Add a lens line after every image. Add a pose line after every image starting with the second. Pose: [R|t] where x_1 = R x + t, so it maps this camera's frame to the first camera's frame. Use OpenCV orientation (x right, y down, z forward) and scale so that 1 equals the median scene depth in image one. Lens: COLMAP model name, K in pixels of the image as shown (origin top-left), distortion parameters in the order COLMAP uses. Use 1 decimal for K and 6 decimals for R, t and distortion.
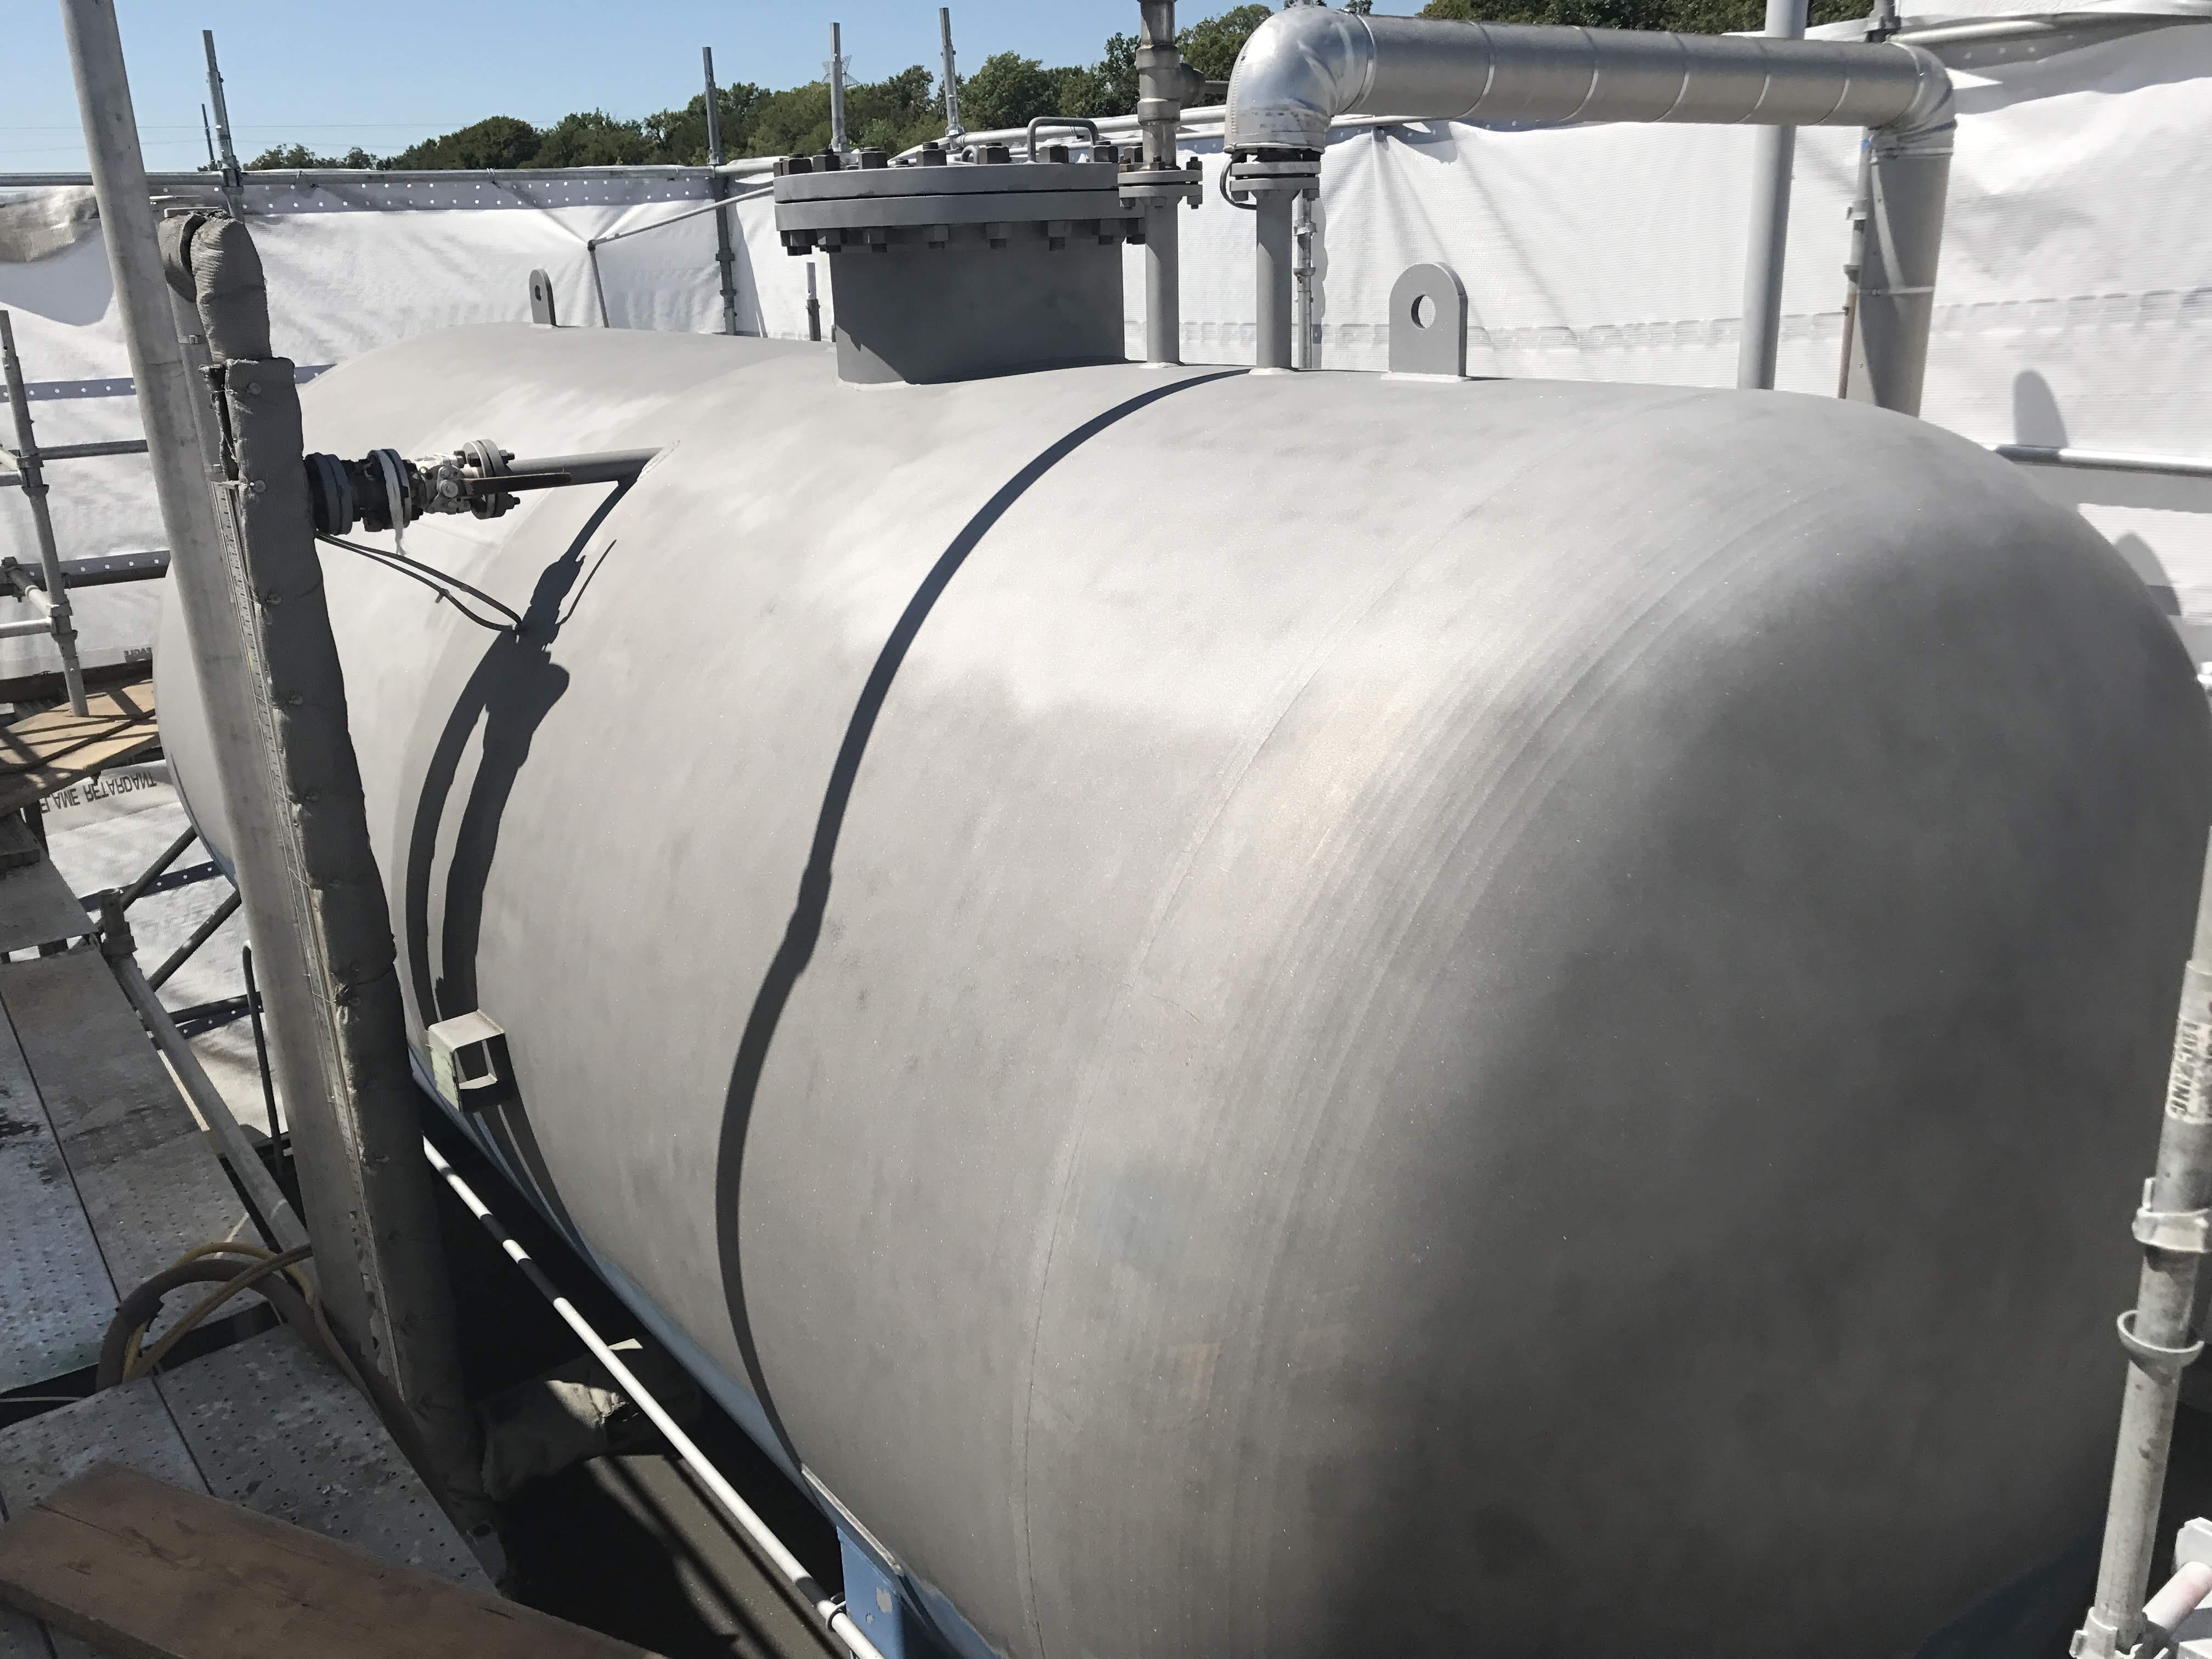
lens RADIAL K [[1821.1, 0, 1113.5], [0, 1821.1, 818.0], [0, 0, 1]] dist [0.025141, -0.013771]
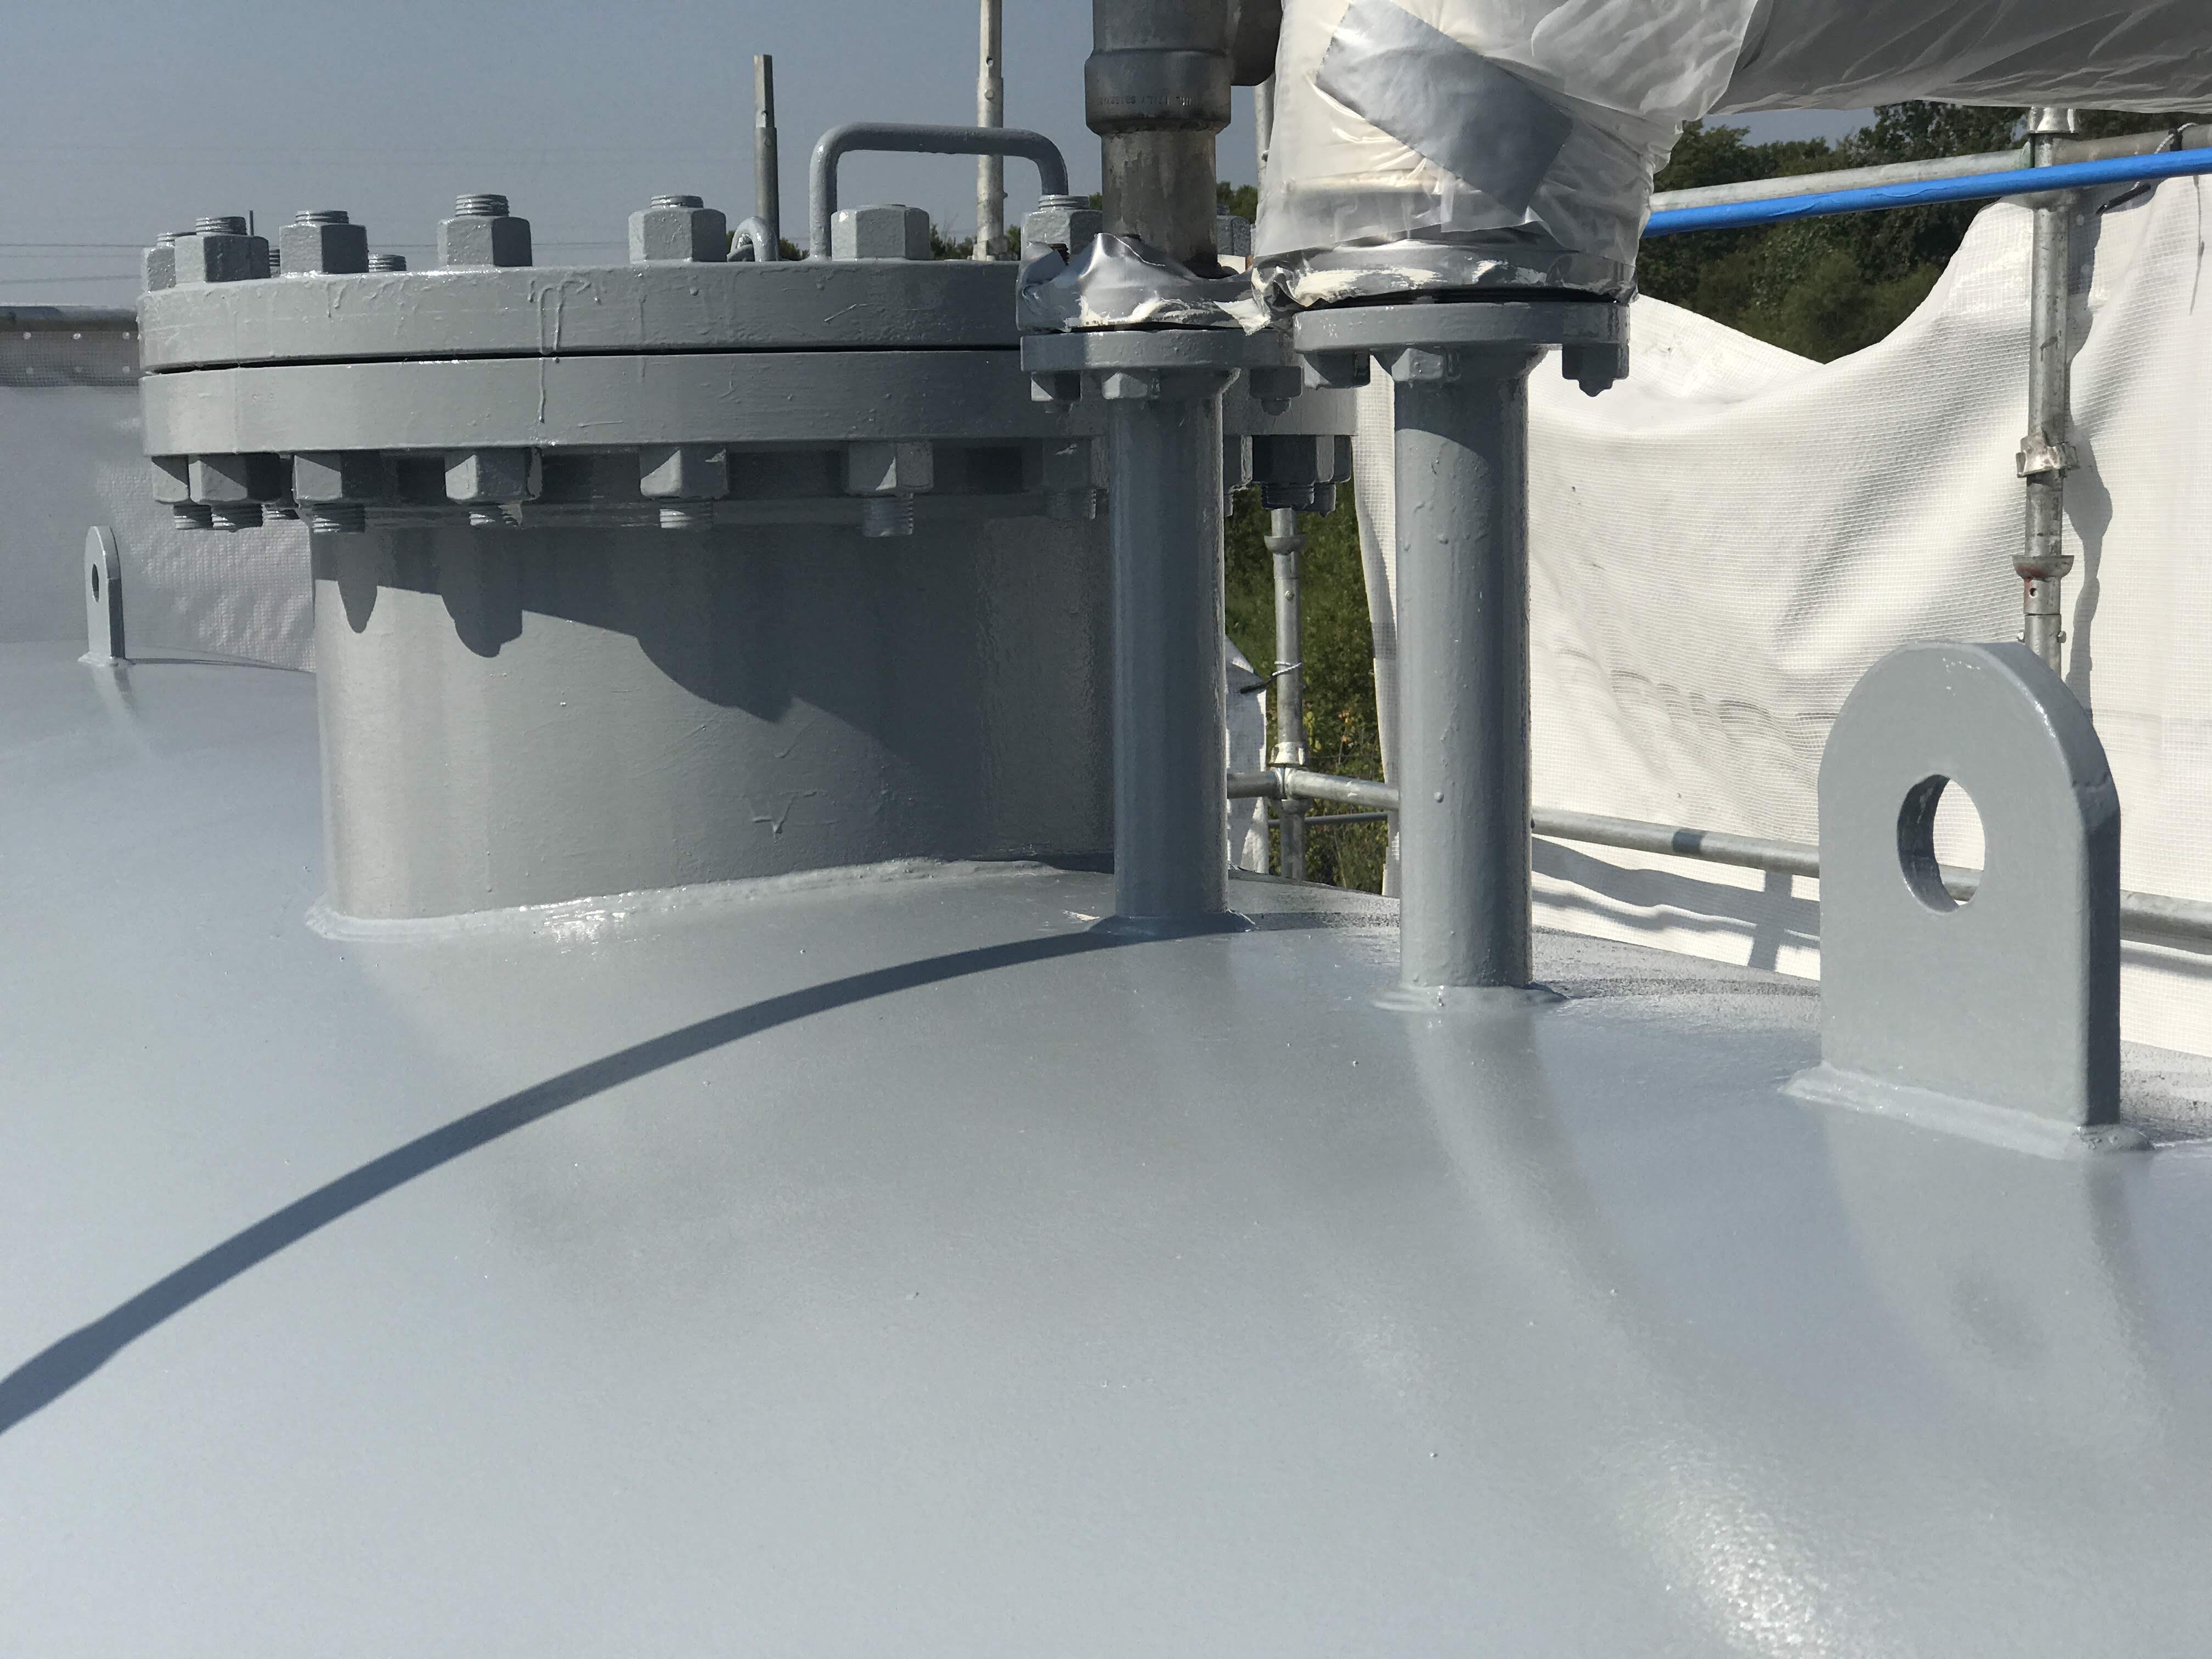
lens RADIAL K [[3639.8, 0, 1092.1], [0, 3639.8, 831.9], [0, 0, 1]] dist [0.132883, 0.000000]
pose [[0.977465, 0.036448, -0.207929, 0.138558], [-0.077778, 0.977870, -0.194217, -0.153774], [0.196249, 0.206013, 0.958668, 0.453899]]
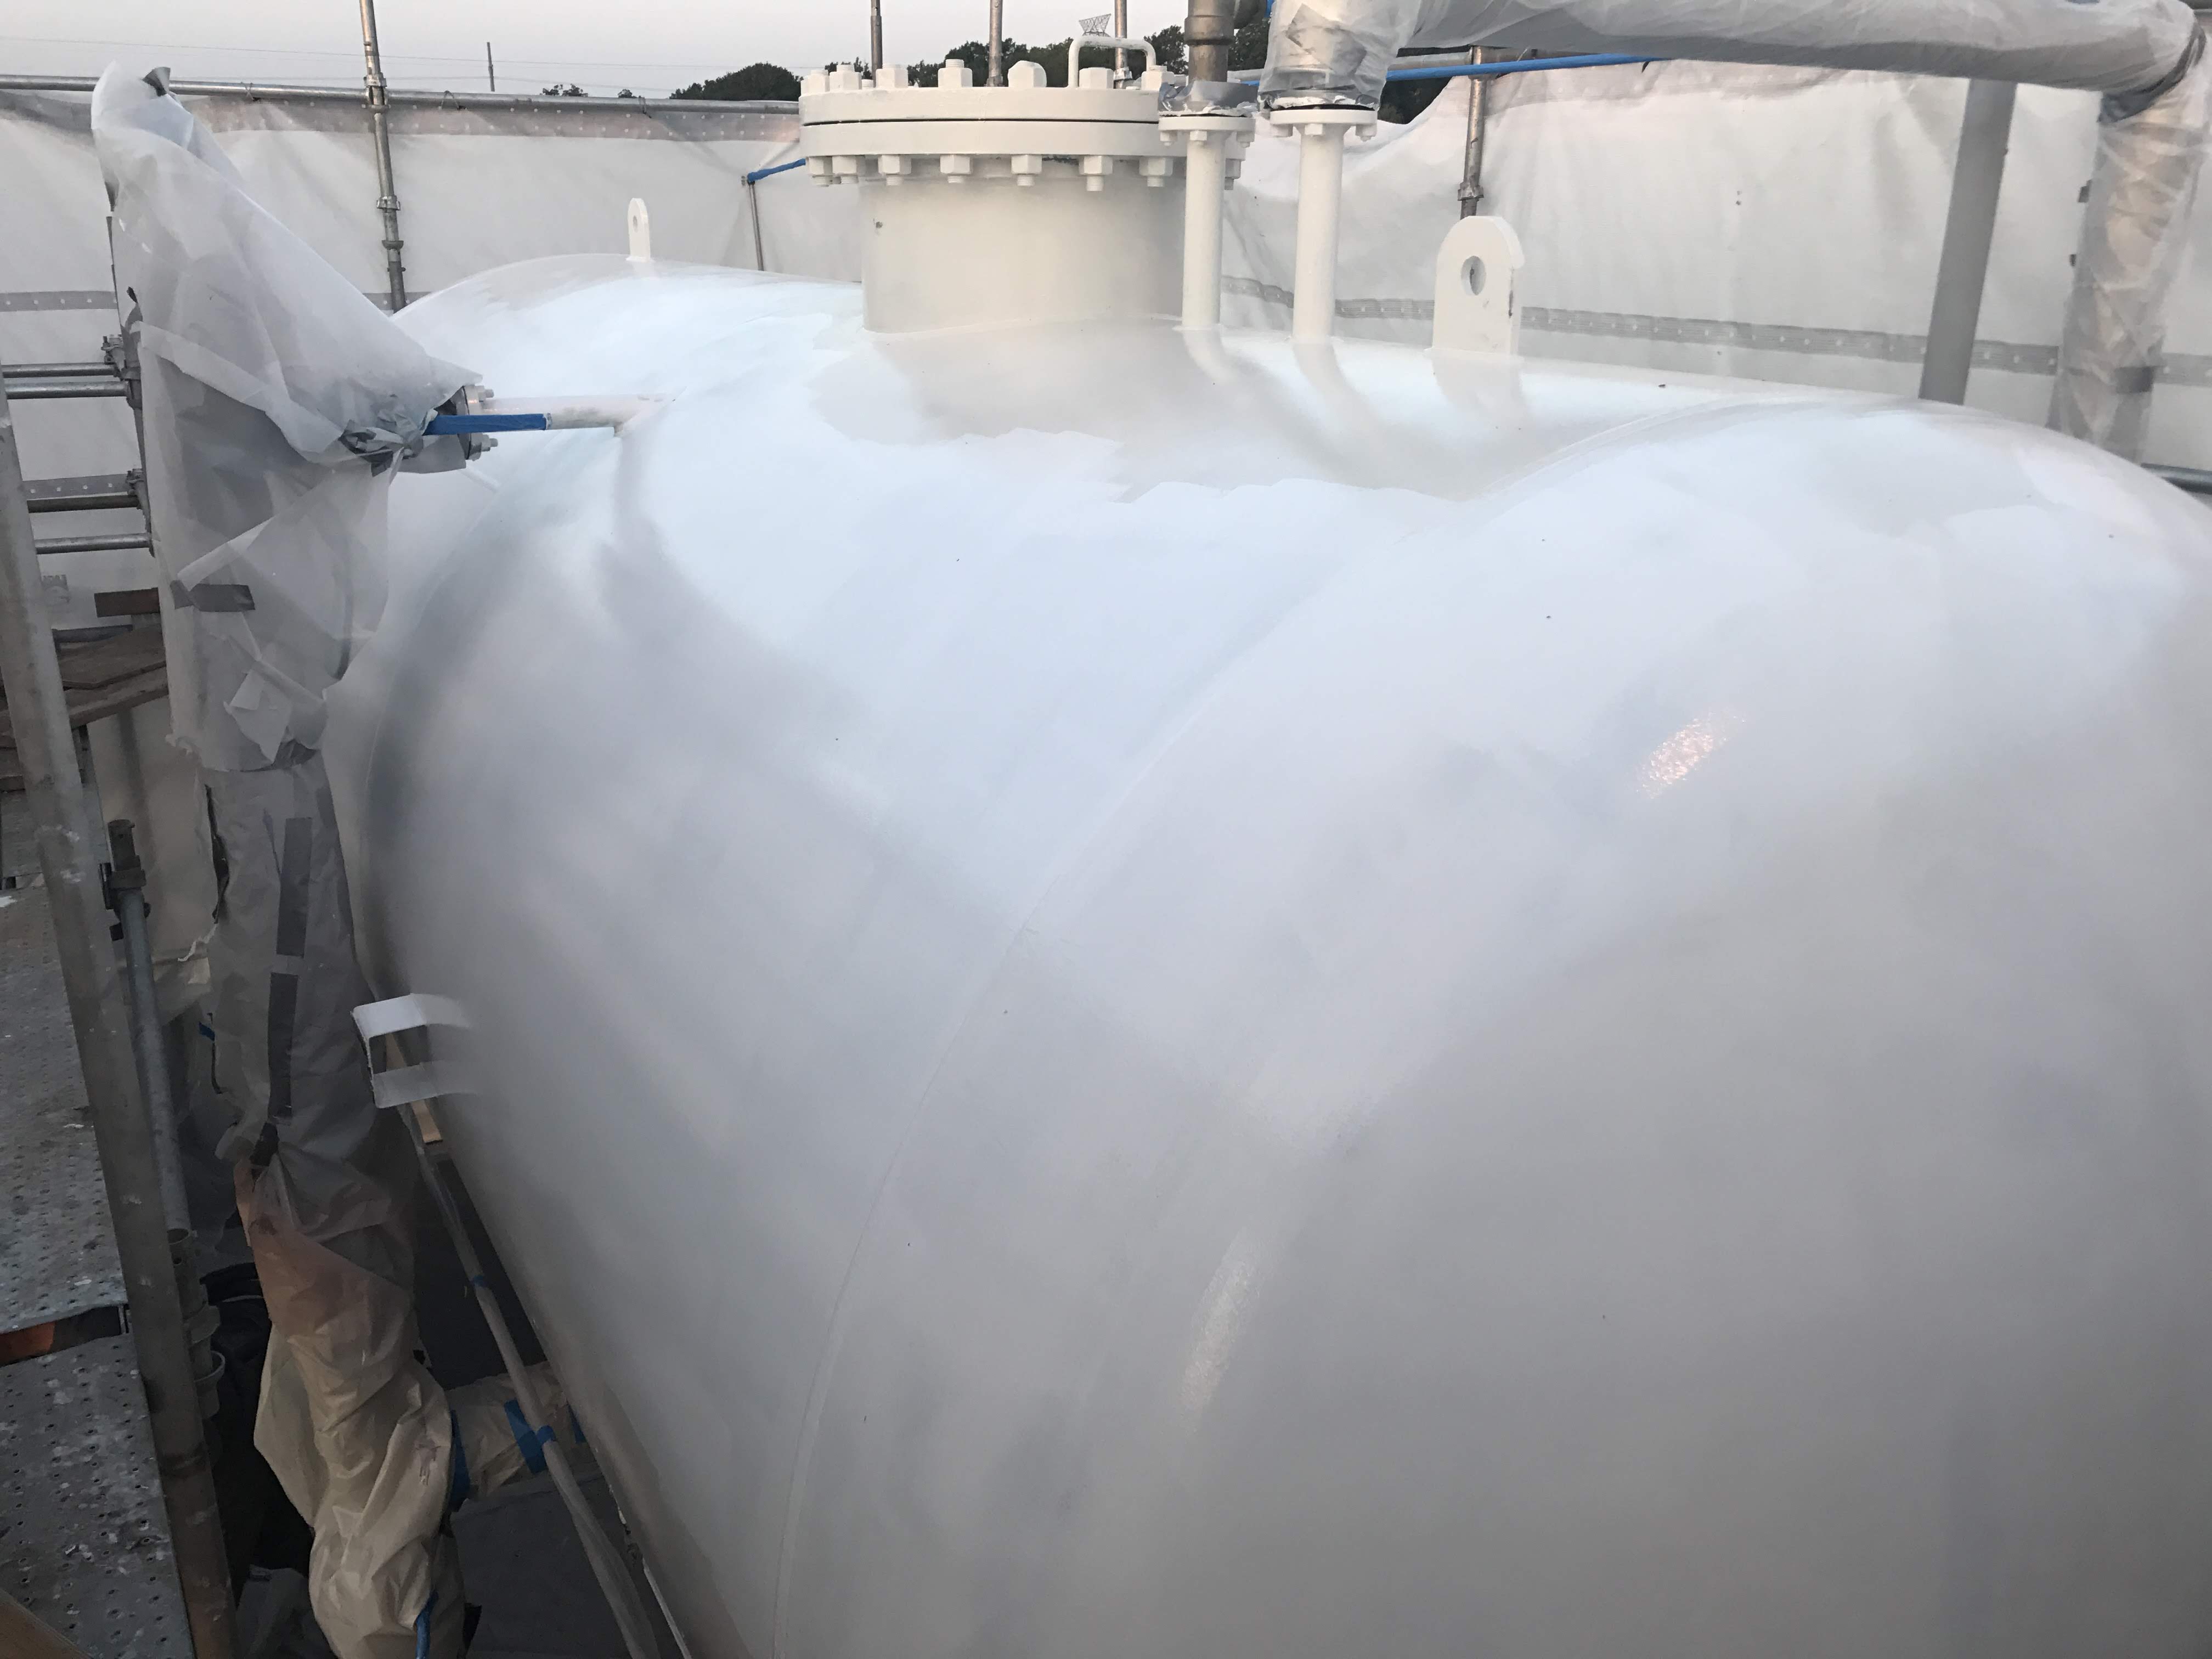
lens RADIAL K [[1821.1, 0, 1106.5], [0, 1821.1, 831.1], [0, 0, 1]] dist [0.025141, -0.013771]
pose [[0.990518, 0.081807, -0.110371, 0.101070], [-0.079228, 0.996475, 0.027565, -0.032377], [0.112237, -0.018560, 0.993508, 0.135281]]
